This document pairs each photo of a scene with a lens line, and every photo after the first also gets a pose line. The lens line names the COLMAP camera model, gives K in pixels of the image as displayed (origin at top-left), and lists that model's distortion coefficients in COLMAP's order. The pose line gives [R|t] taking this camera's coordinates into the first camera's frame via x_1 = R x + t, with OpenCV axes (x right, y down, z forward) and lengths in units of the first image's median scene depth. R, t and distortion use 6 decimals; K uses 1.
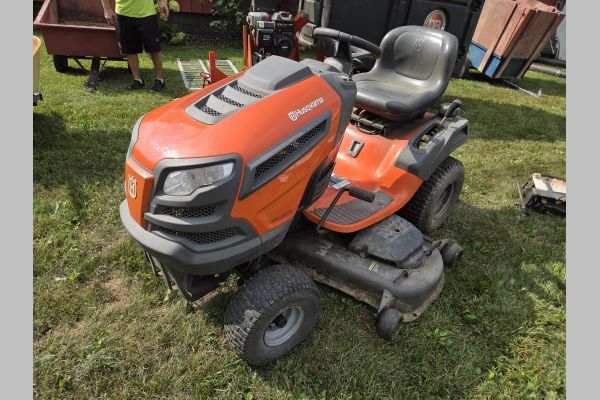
lens RADIAL K [[347.5, 0, 298.2], [0, 347.5, 201.0], [0, 0, 1]] dist [0.001809, -0.003918]
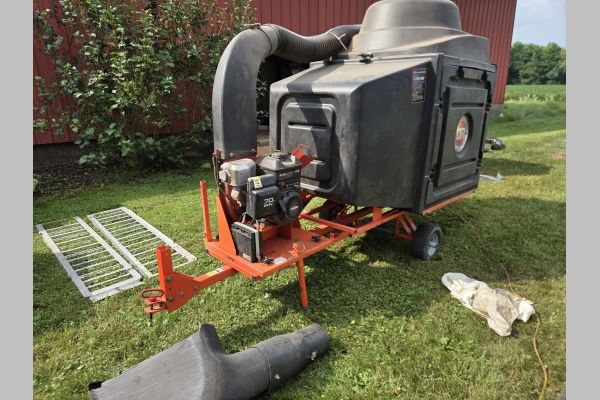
lens RADIAL K [[347.5, 0, 298.5], [0, 347.5, 199.8], [0, 0, 1]] dist [0.001809, -0.003918]
pose [[0.905841, -0.208867, 0.368547, -0.232772], [0.288164, 0.941513, -0.174686, -0.339427], [-0.310505, 0.264440, 0.913049, 0.450994]]
